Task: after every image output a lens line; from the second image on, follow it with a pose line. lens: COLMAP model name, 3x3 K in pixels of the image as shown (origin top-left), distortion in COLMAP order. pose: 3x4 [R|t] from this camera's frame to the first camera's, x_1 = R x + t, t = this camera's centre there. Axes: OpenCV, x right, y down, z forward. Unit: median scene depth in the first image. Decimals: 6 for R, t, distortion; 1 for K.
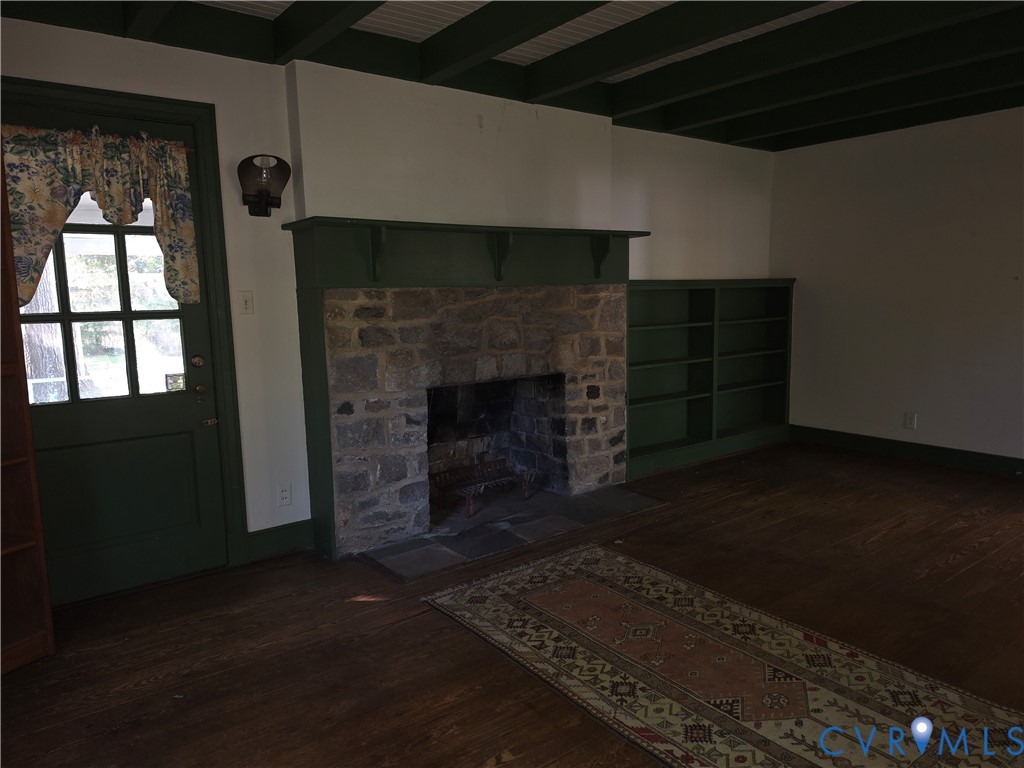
lens RADIAL K [[703.4, 0, 539.1], [0, 703.4, 384.3], [0, 0, 1]] dist [0.071685, -0.080610]
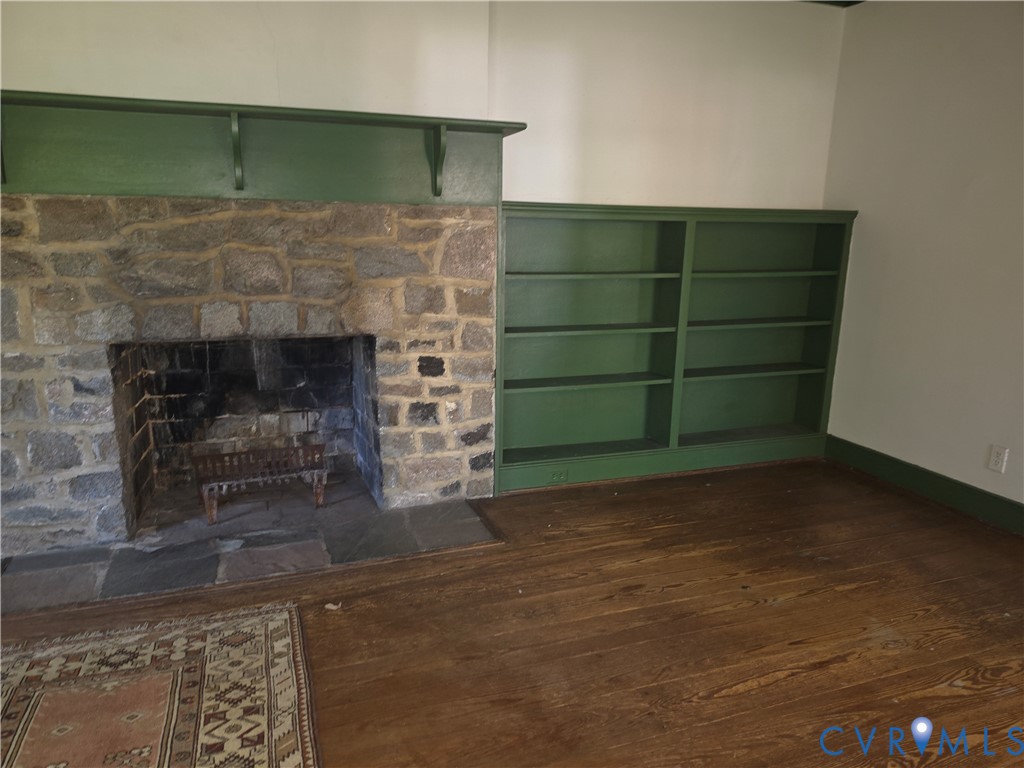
lens RADIAL K [[703.4, 0, 524.9], [0, 703.4, 397.6], [0, 0, 1]] dist [0.071685, -0.080610]
pose [[0.949300, 0.103846, -0.296725, 0.416156], [-0.074067, 0.991176, 0.109925, -0.045806], [0.305522, -0.082374, 0.948615, 0.417956]]
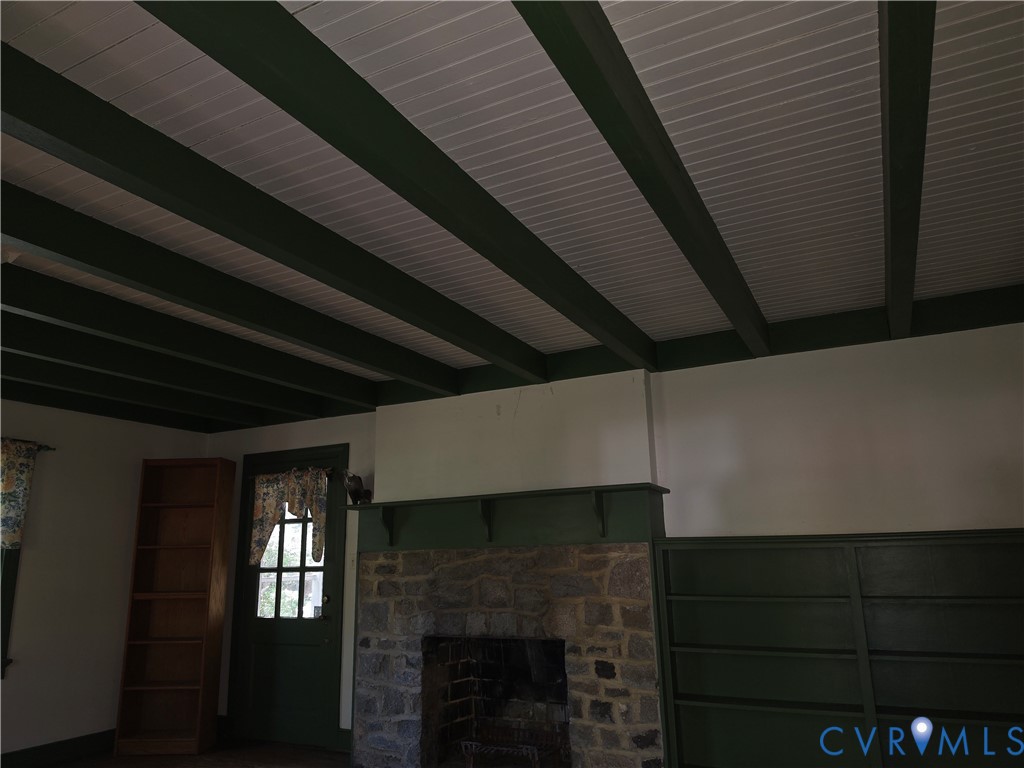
lens RADIAL K [[703.4, 0, 504.1], [0, 703.4, 376.2], [0, 0, 1]] dist [0.071685, -0.080610]
pose [[0.413748, -0.217267, -0.884086, 0.994302], [-0.105307, 0.953165, -0.283526, -0.081692], [0.904281, 0.210409, 0.371490, 0.538535]]
